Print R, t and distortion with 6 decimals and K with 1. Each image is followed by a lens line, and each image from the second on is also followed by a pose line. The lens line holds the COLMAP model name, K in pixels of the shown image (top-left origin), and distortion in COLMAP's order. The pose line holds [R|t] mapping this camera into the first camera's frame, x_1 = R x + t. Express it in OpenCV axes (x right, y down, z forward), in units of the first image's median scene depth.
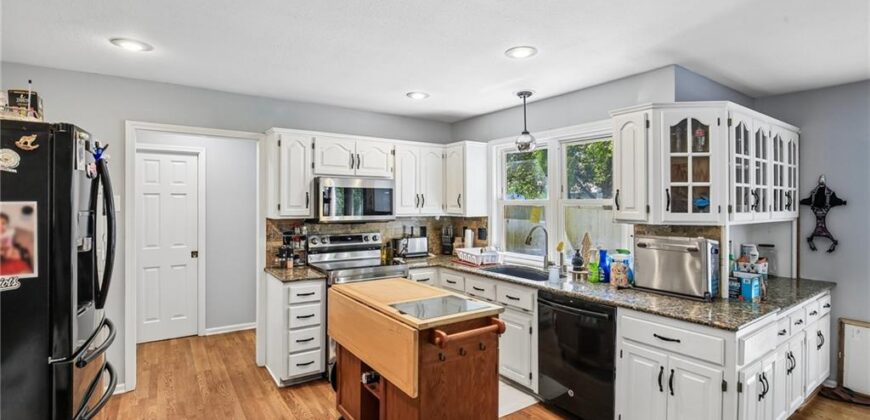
lens RADIAL K [[406.1, 0, 433.1], [0, 406.1, 207.0], [0, 0, 1]] dist [-0.031099, 0.002137]
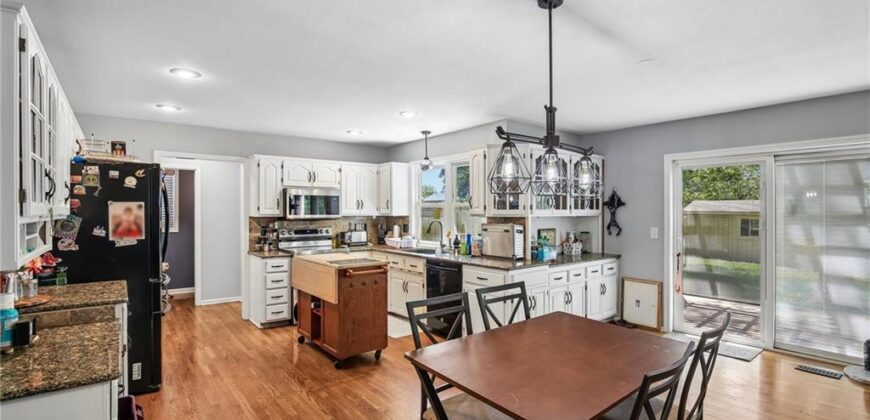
lens RADIAL K [[406.1, 0, 433.0], [0, 406.1, 215.9], [0, 0, 1]] dist [-0.031099, 0.002137]
pose [[0.997719, -0.005164, 0.067301, 0.158669], [0.004979, 0.999983, 0.002915, 0.026749], [-0.067314, -0.002574, 0.997728, -0.527163]]
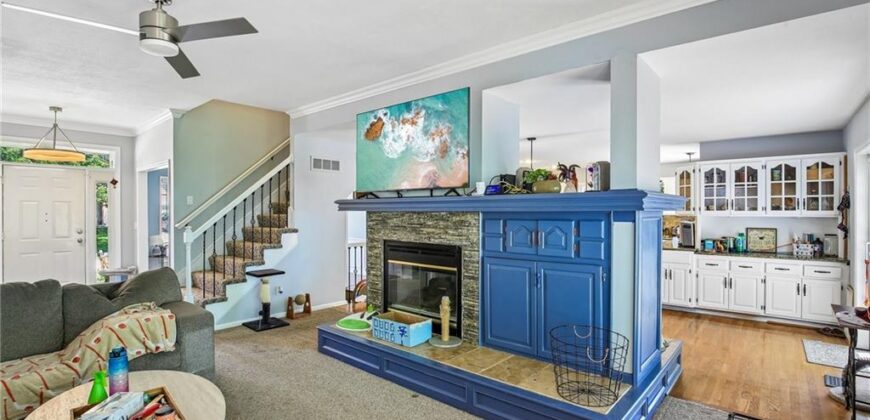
lens RADIAL K [[406.1, 0, 432.9], [0, 406.1, 210.7], [0, 0, 1]] dist [-0.031099, 0.002137]
pose [[0.243638, -0.002522, -0.969863, 1.948584], [-0.011084, 0.999924, -0.005384, 0.033748], [0.969803, 0.012062, 0.243592, -0.768702]]
